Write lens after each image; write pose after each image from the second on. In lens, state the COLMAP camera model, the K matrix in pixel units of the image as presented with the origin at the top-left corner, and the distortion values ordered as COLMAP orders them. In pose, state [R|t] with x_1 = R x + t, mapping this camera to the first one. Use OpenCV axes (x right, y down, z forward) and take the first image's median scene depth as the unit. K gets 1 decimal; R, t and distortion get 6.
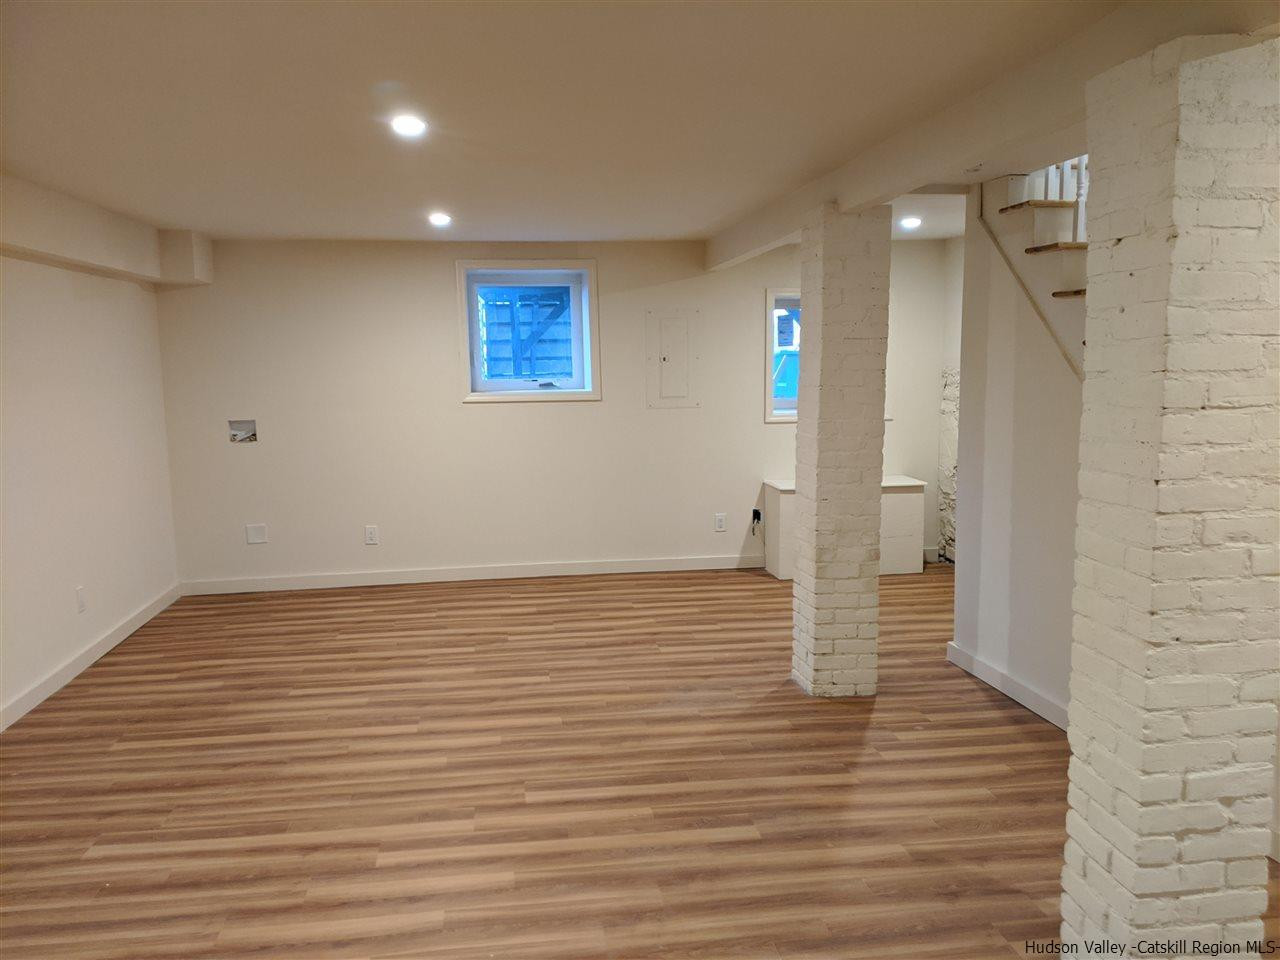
lens RADIAL K [[1065.1, 0, 641.2], [0, 1065.1, 481.5], [0, 0, 1]] dist [-0.012310, -0.020135]
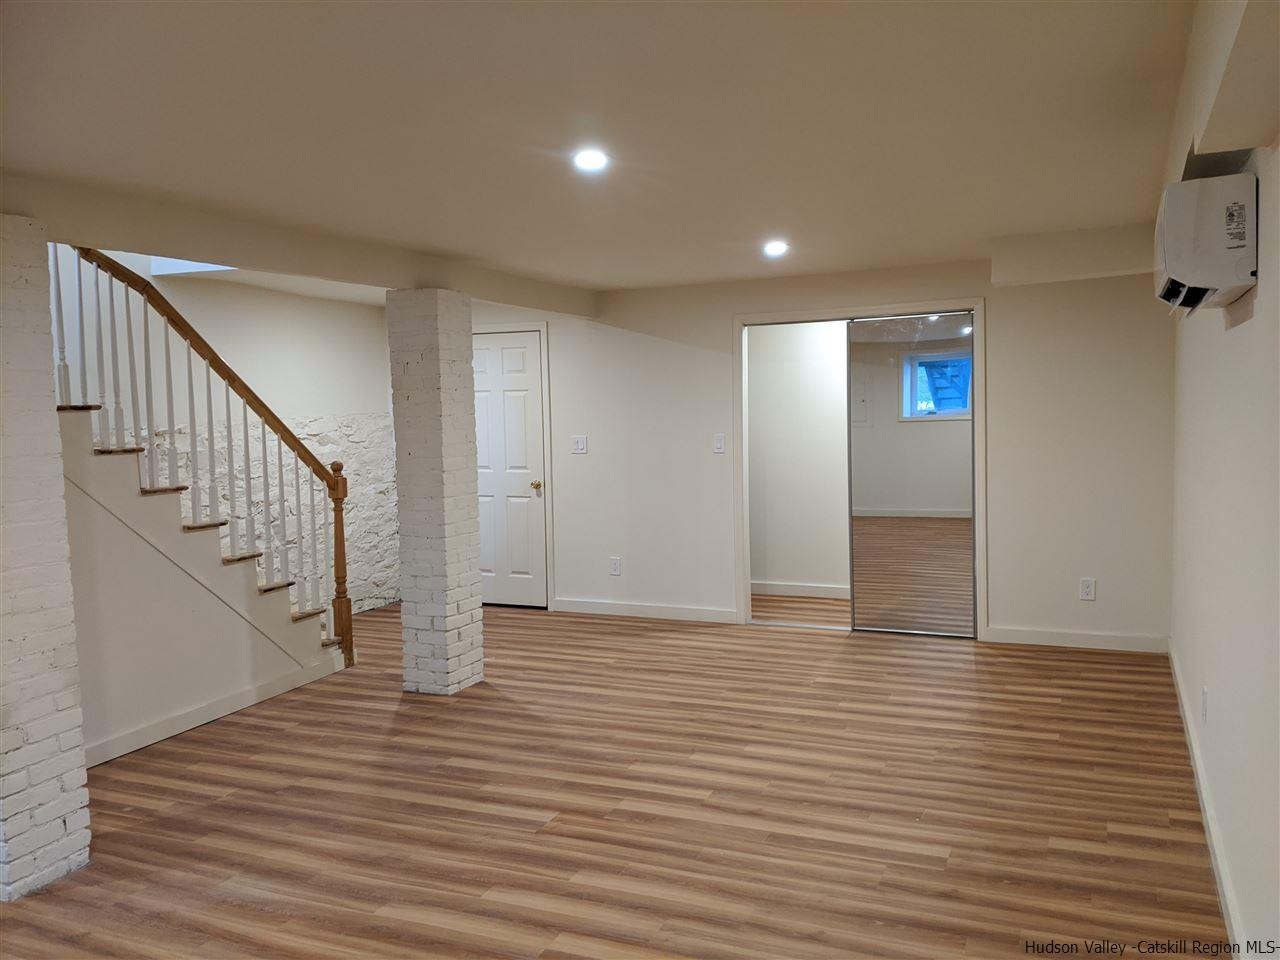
lens RADIAL K [[1065.1, 0, 640.1], [0, 1065.1, 478.2], [0, 0, 1]] dist [-0.012310, -0.020135]
pose [[-0.854533, -0.002876, 0.519388, -0.733885], [0.095628, 0.982019, 0.162772, -0.199112], [-0.510517, 0.188762, -0.838893, 1.788867]]
